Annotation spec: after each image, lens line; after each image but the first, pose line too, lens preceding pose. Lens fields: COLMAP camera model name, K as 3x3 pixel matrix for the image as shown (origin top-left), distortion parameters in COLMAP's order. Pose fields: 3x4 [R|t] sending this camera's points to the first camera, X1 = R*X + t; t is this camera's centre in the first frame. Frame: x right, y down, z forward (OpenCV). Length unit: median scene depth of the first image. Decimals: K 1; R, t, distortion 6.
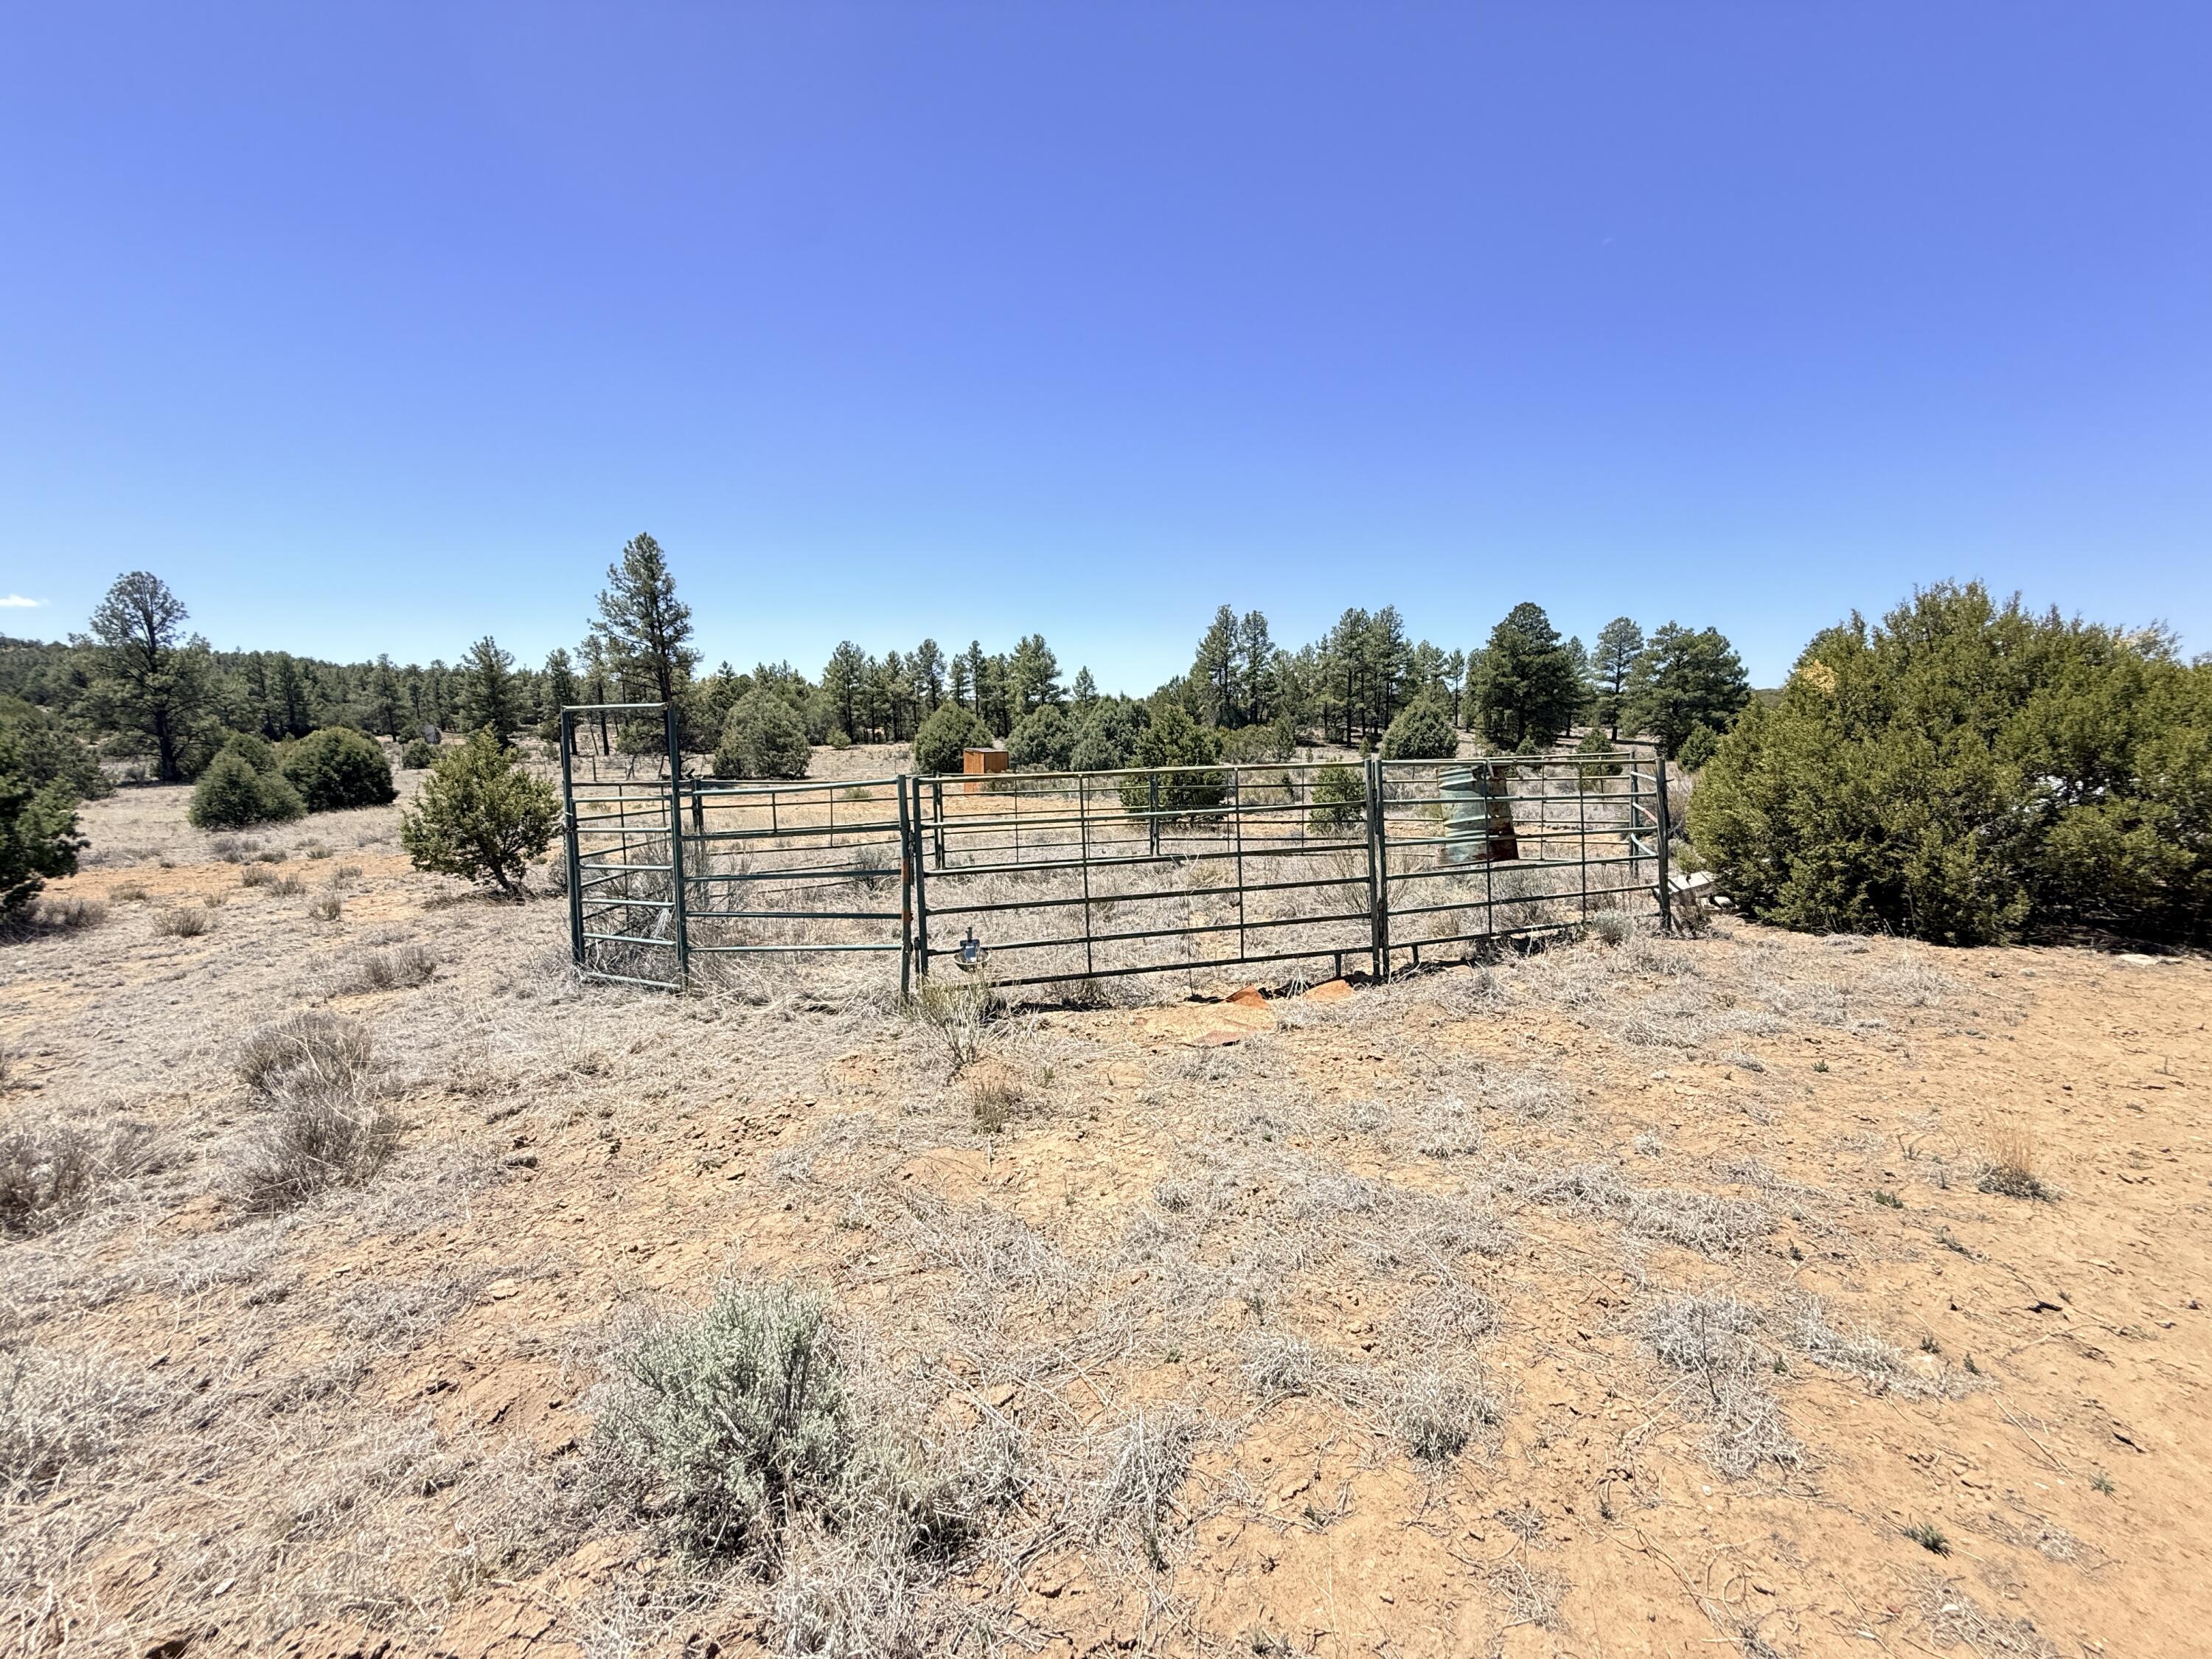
lens RADIAL K [[886.3, 0, 1109.7], [0, 886.3, 825.8], [0, 0, 1]] dist [-0.002127, 0.000962]
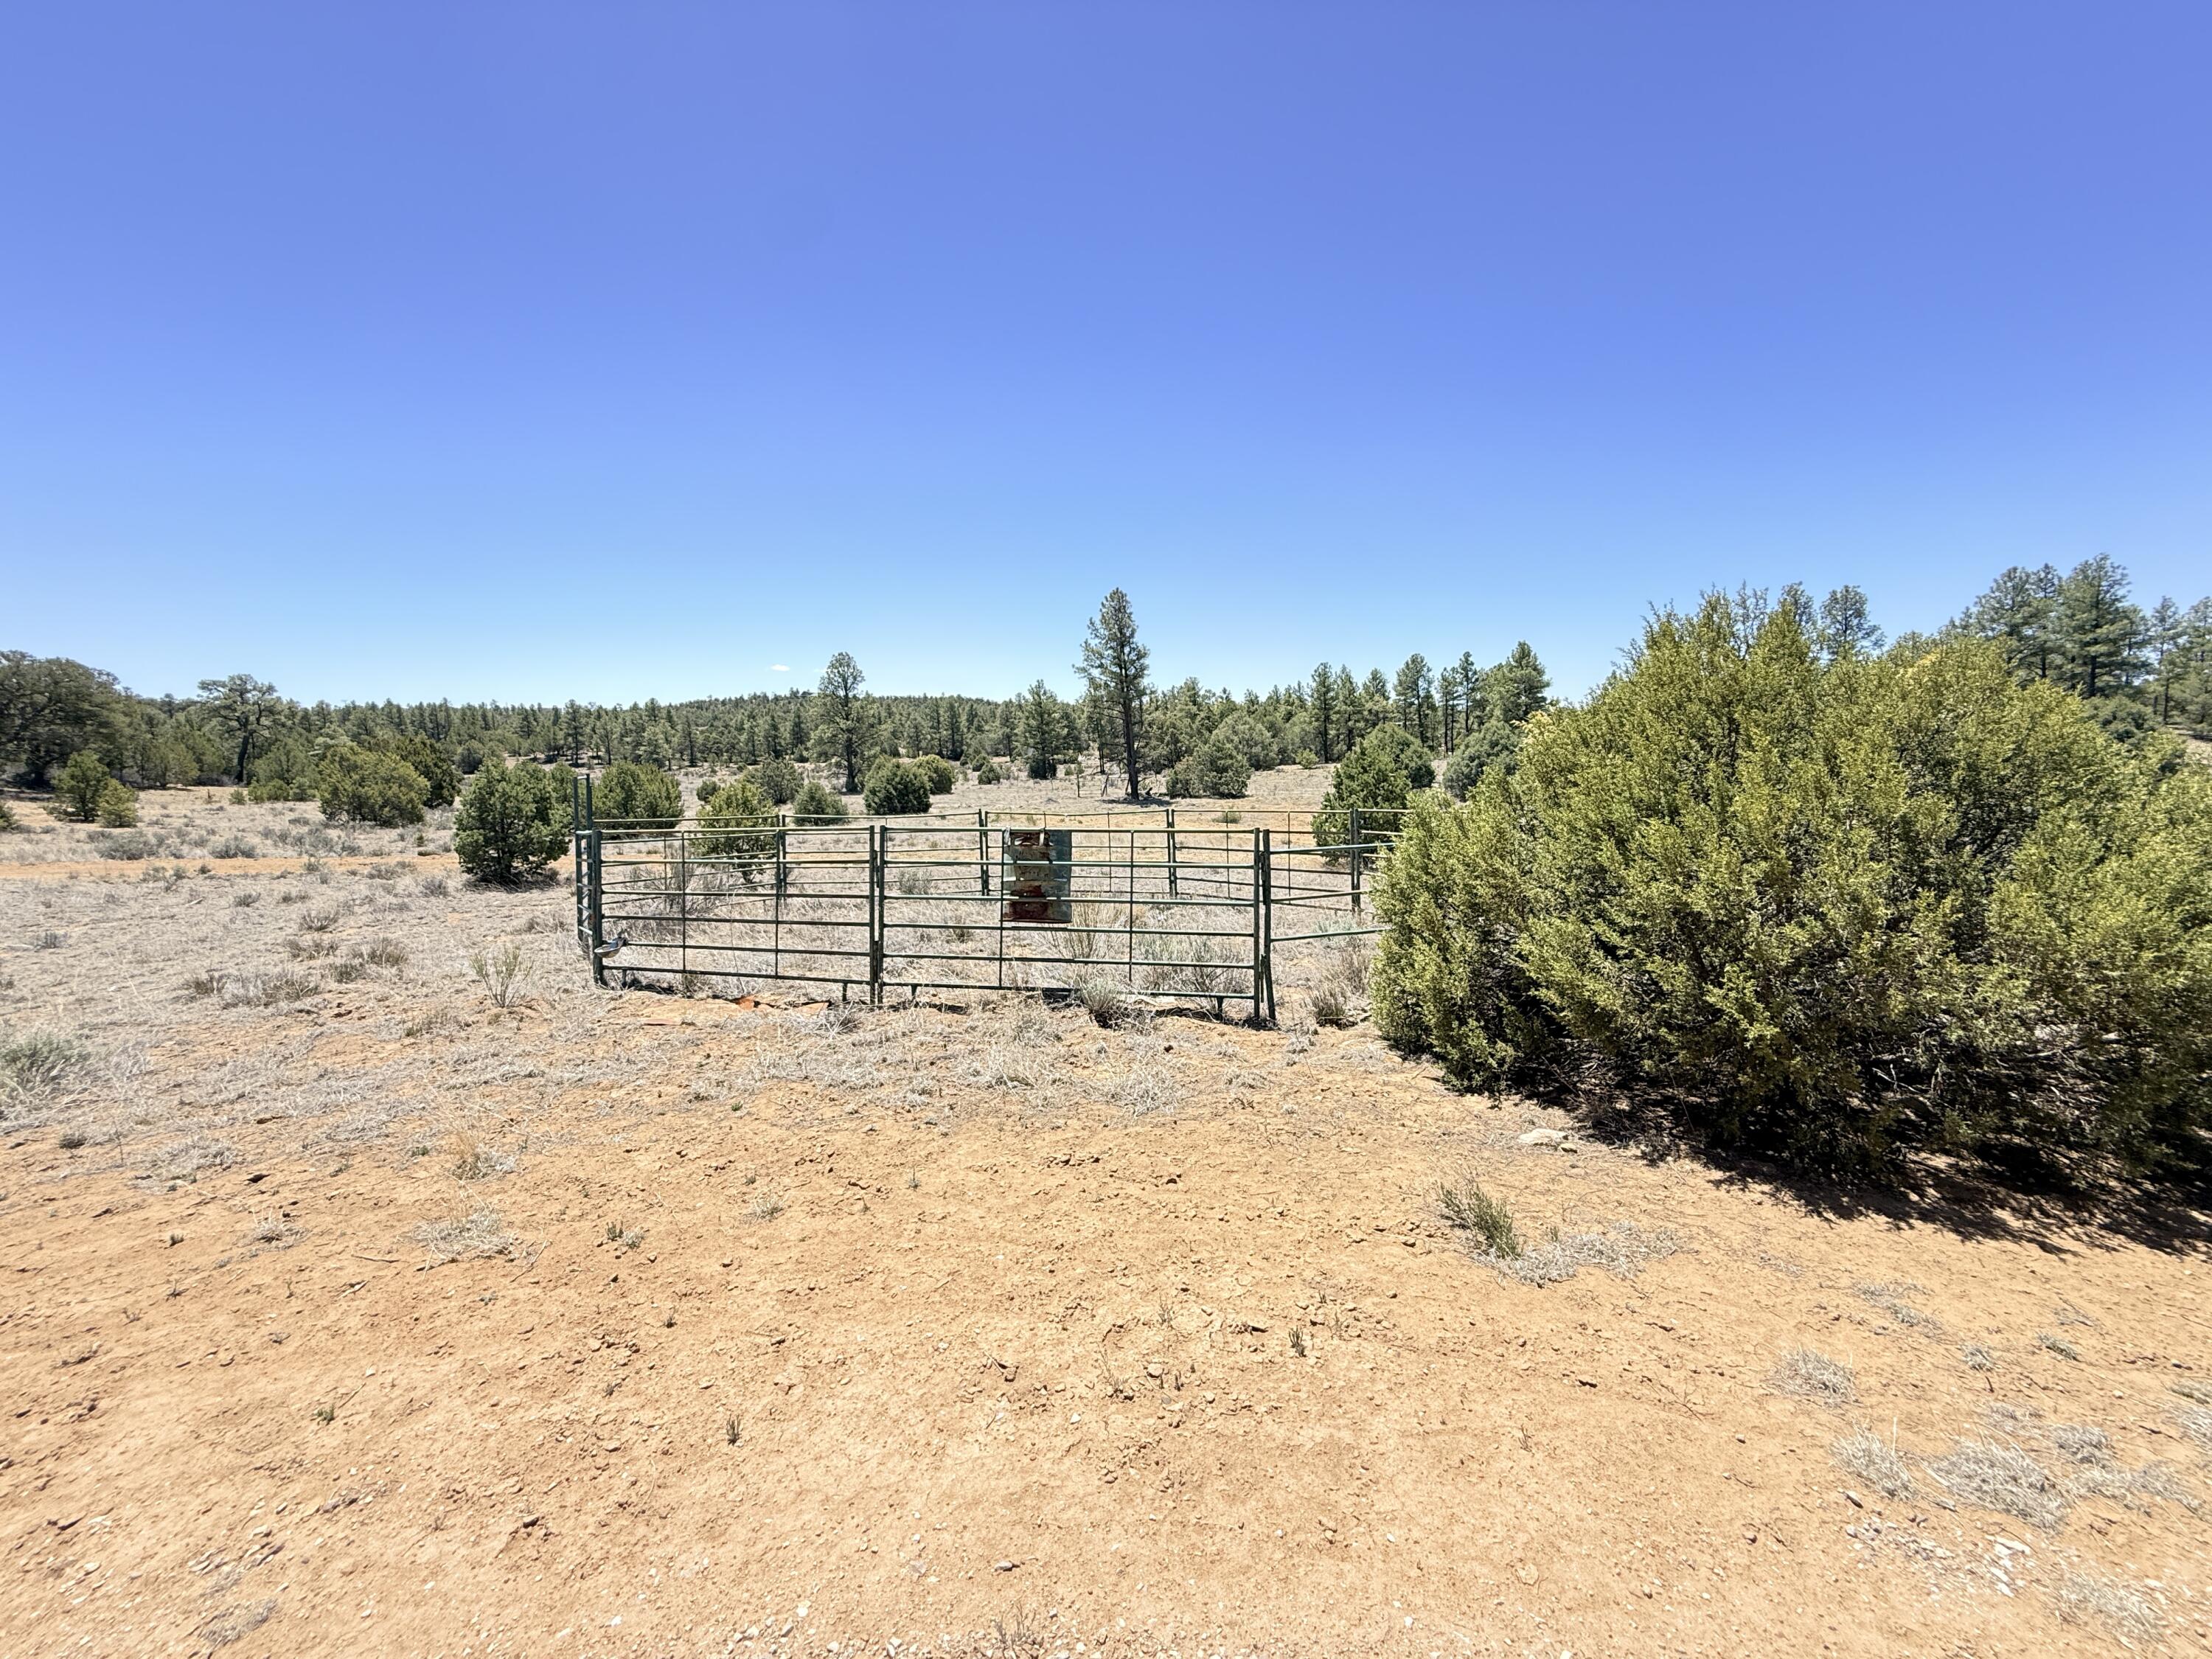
lens RADIAL K [[886.3, 0, 1107.1], [0, 886.3, 822.6], [0, 0, 1]] dist [-0.002127, 0.000962]
pose [[0.829663, 0.032557, -0.557315, 0.134010], [-0.043437, 0.999036, -0.006301, -0.009645], [0.556572, 0.029436, 0.830277, 0.015392]]
